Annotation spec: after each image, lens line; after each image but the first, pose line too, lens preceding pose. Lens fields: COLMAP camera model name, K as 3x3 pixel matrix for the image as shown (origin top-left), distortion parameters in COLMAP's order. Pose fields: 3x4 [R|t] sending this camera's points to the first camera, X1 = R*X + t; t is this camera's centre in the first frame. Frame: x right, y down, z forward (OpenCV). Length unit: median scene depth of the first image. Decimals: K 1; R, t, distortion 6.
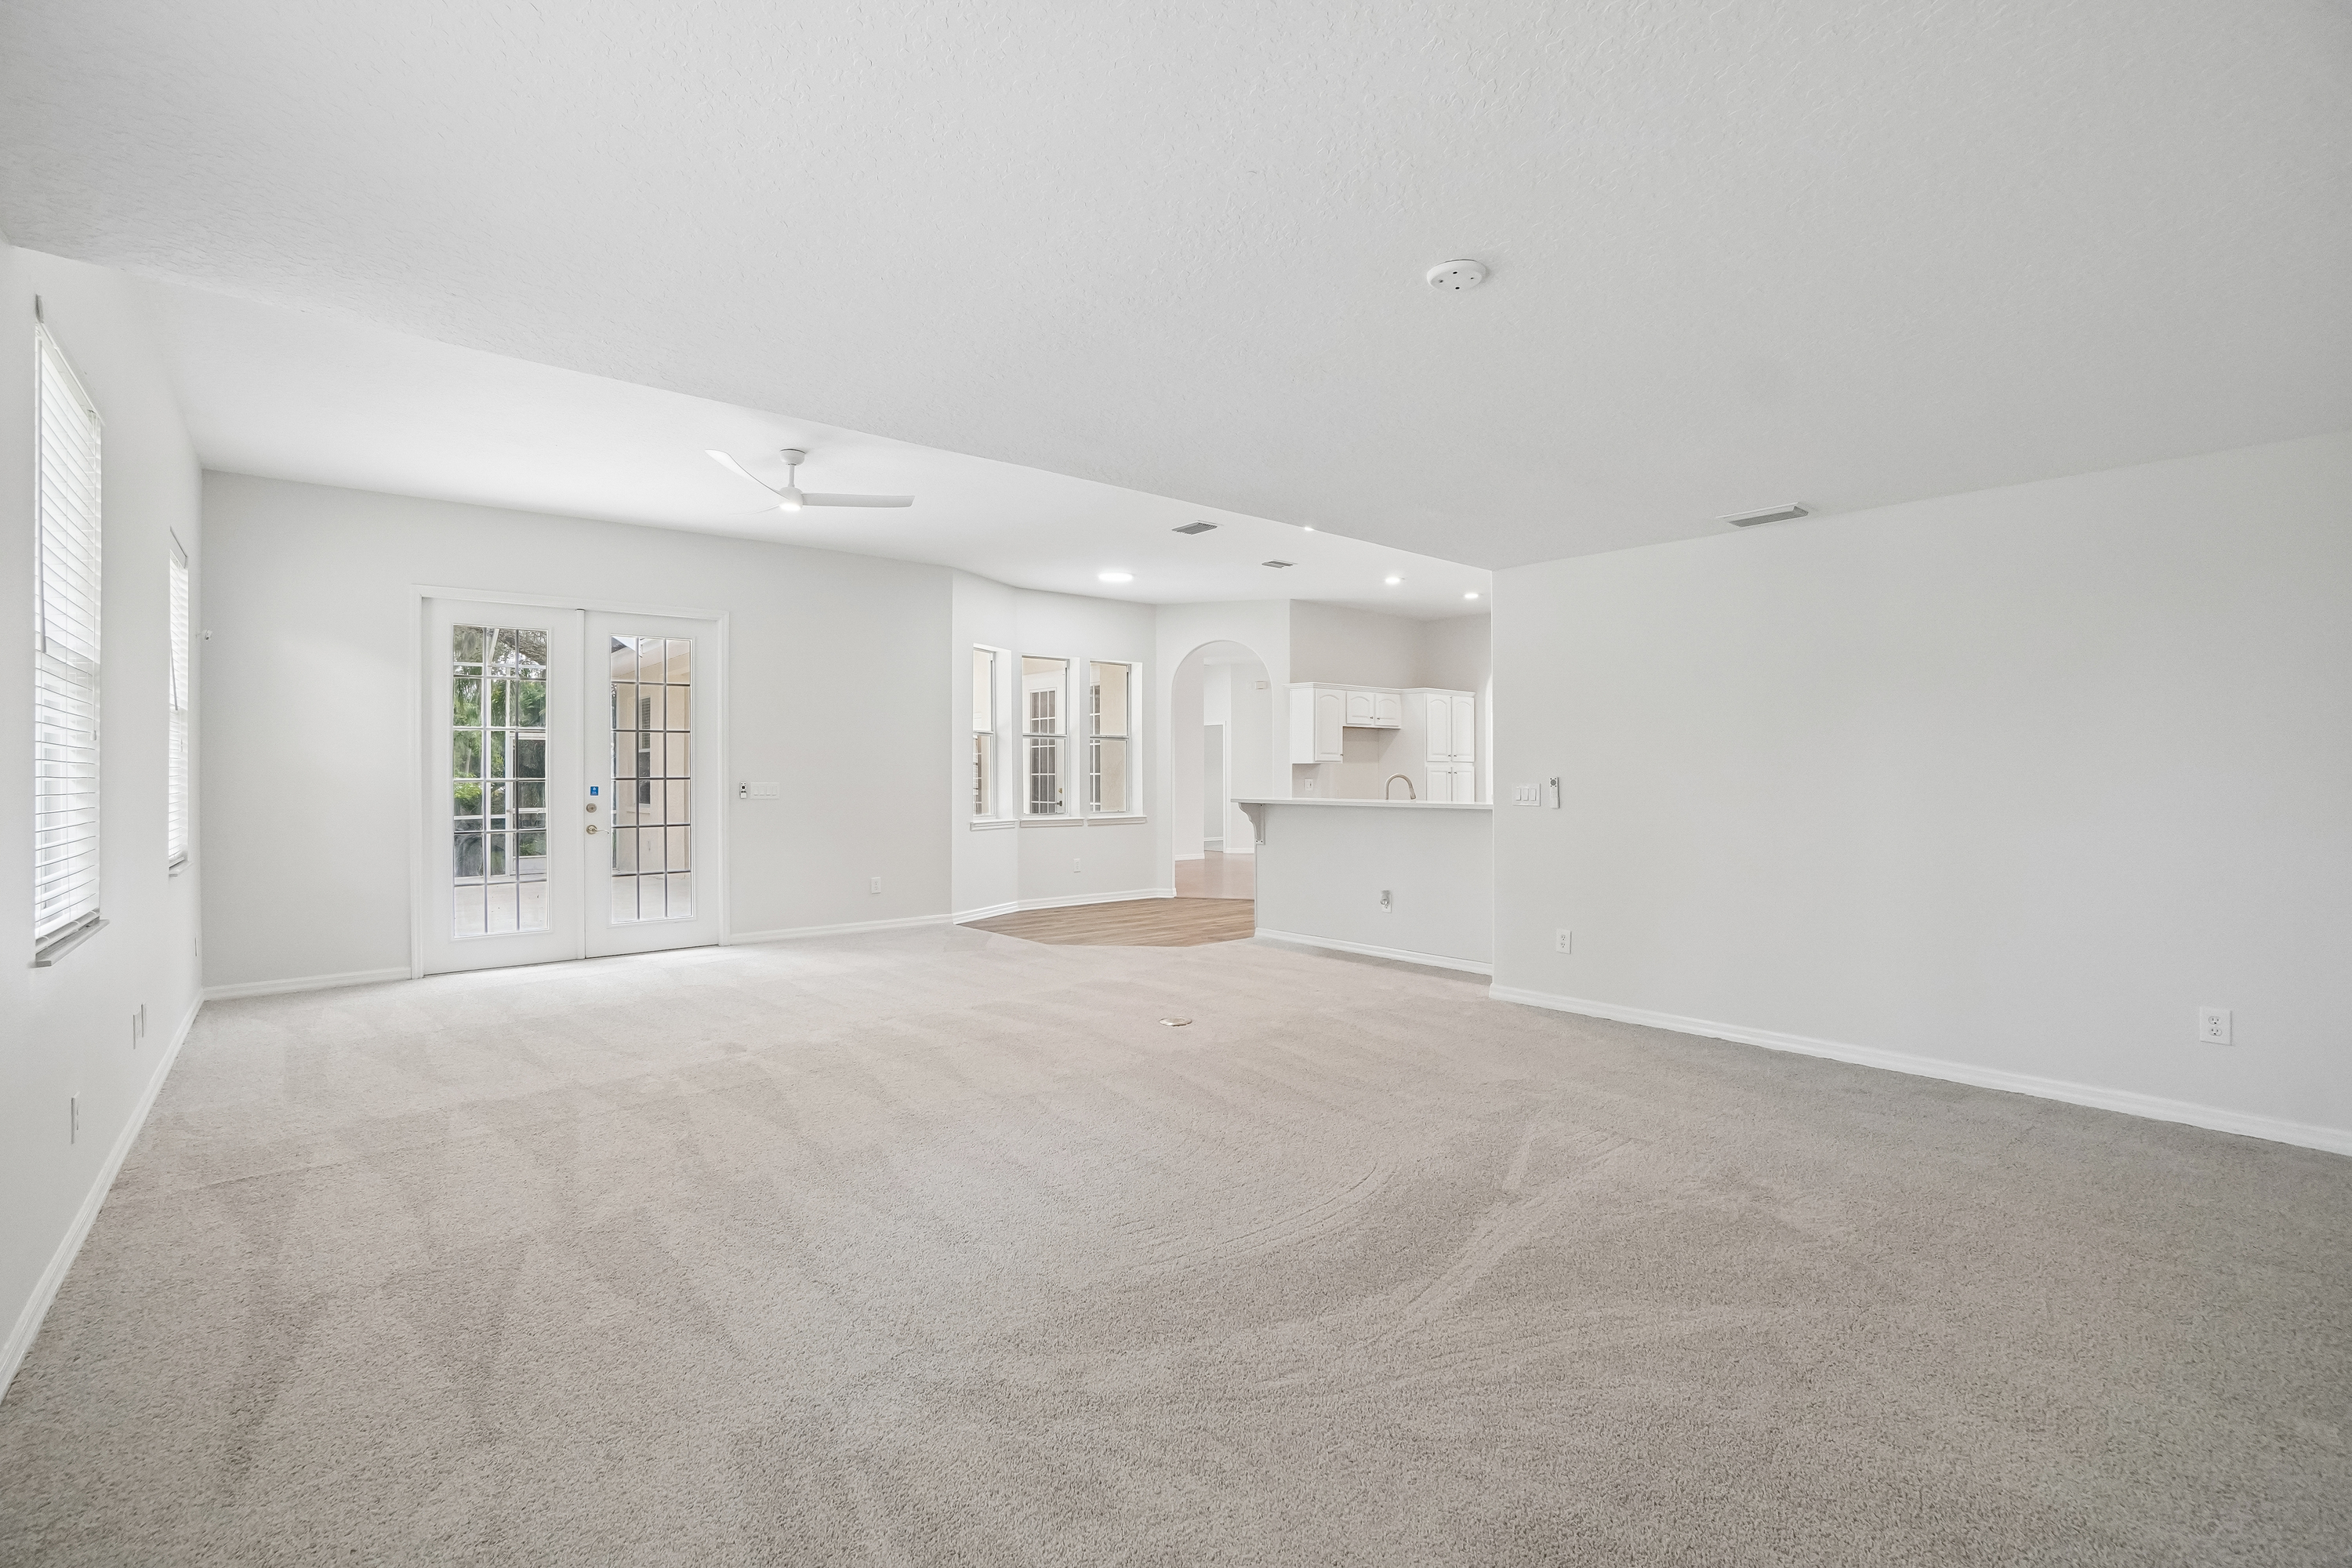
lens RADIAL K [[1025.8, 0, 1166.4], [0, 1025.8, 774.9], [0, 0, 1]] dist [-0.060739, 0.015837]
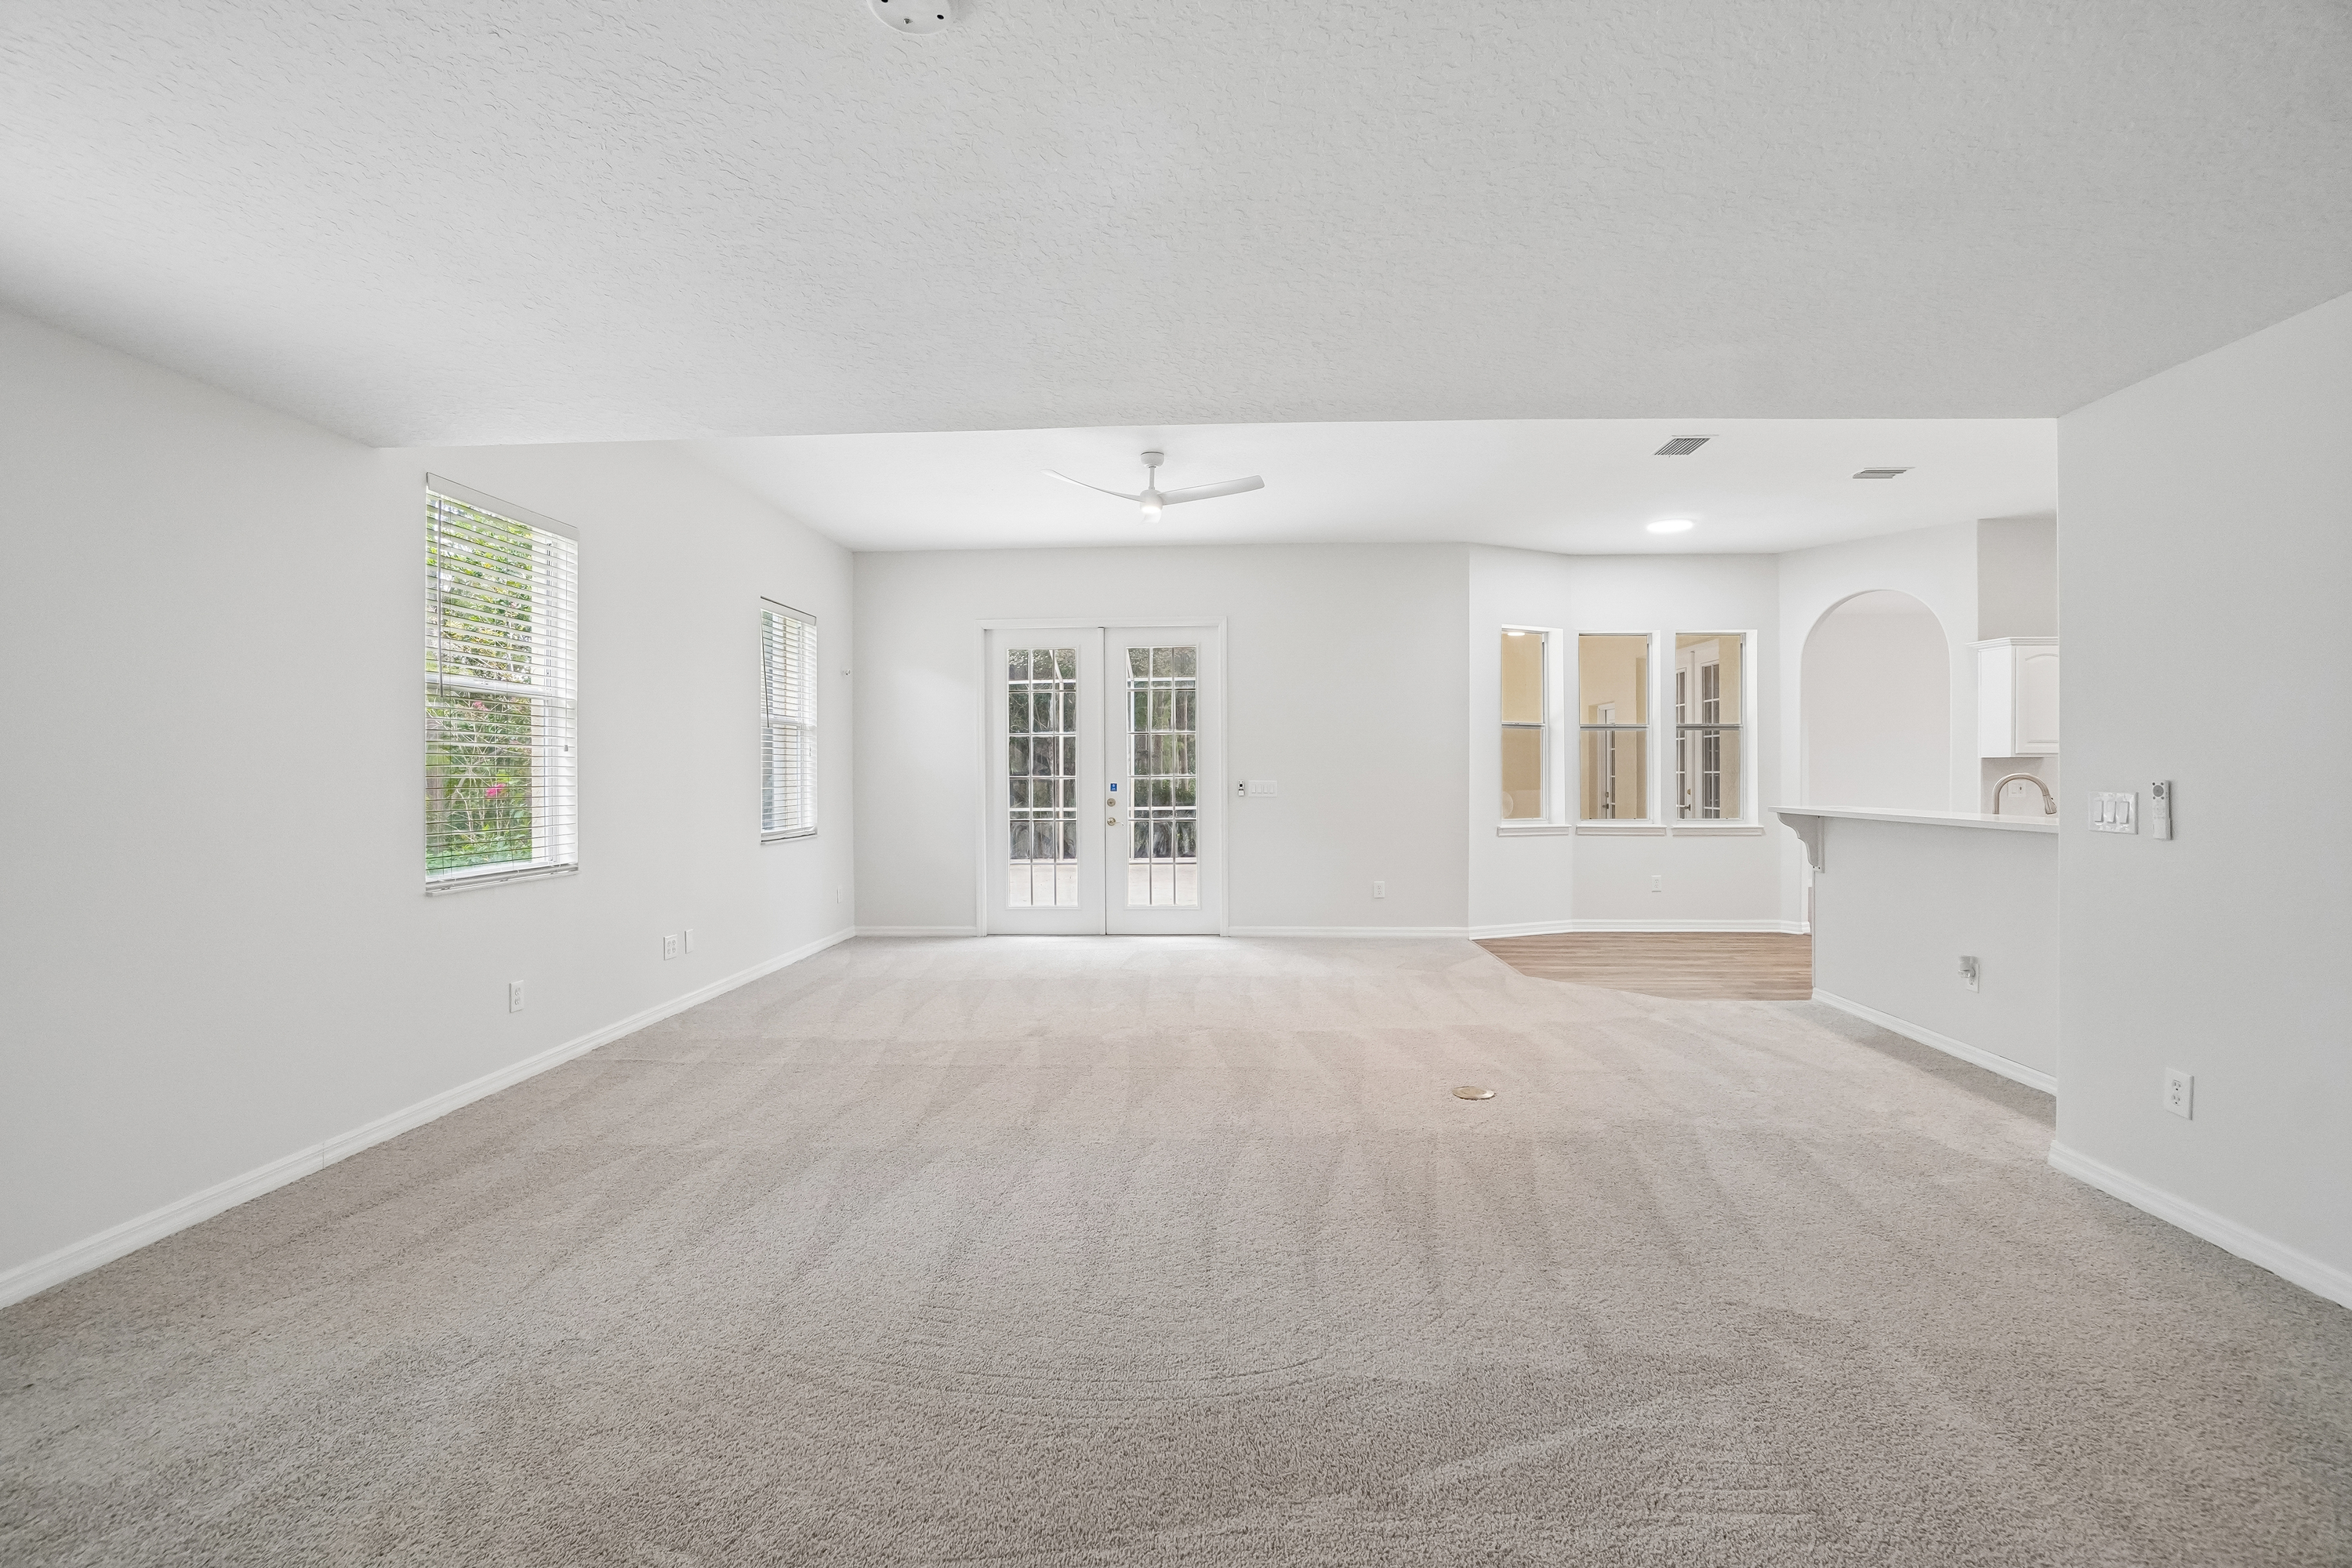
lens RADIAL K [[1031.5, 0, 1187.1], [0, 1031.5, 774.9], [0, 0, 1]] dist [-0.060817, 0.021431]
pose [[0.734465, 0.002610, -0.678642, 0.267642], [-0.000862, 0.999995, 0.002913, -0.001479], [0.678646, -0.001554, 0.734464, 0.203067]]
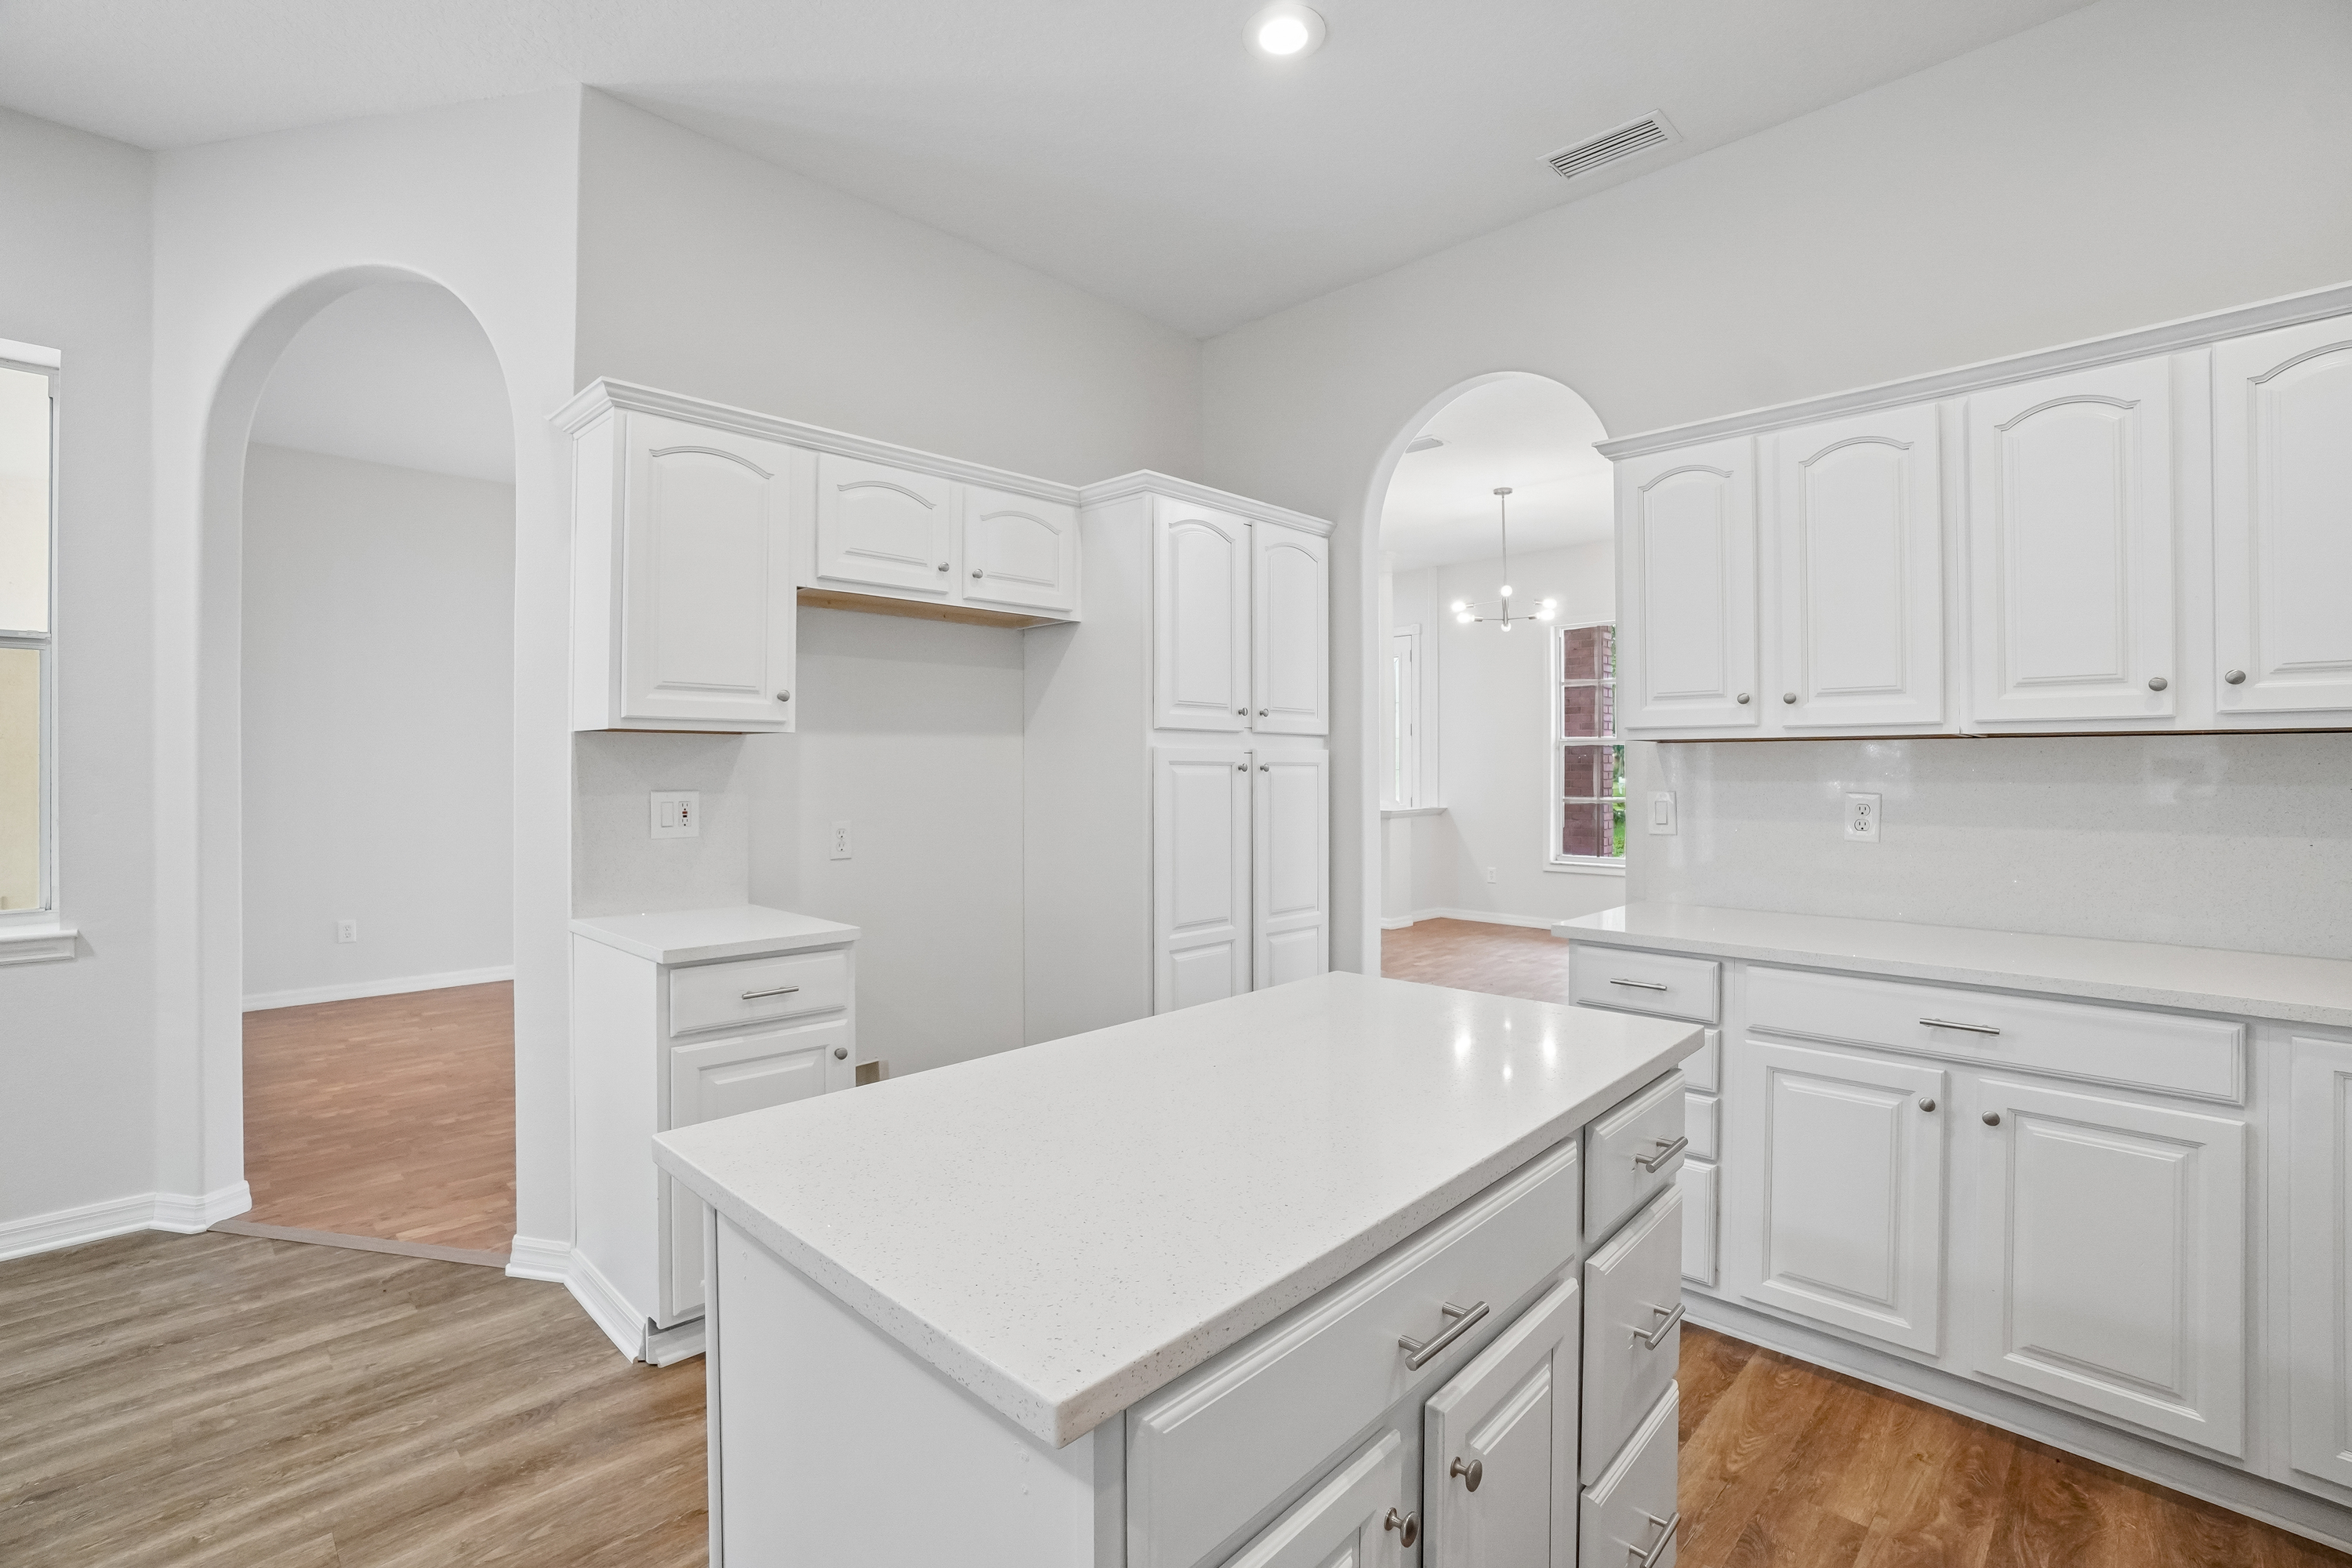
lens RADIAL K [[1031.5, 0, 1187.1], [0, 1031.5, 774.9], [0, 0, 1]] dist [-0.060817, 0.021431]
pose [[0.995070, 0.000301, 0.099176, 0.354288], [-0.001202, 0.999959, 0.009025, -0.004154], [-0.099170, -0.009100, 0.995029, 1.066783]]
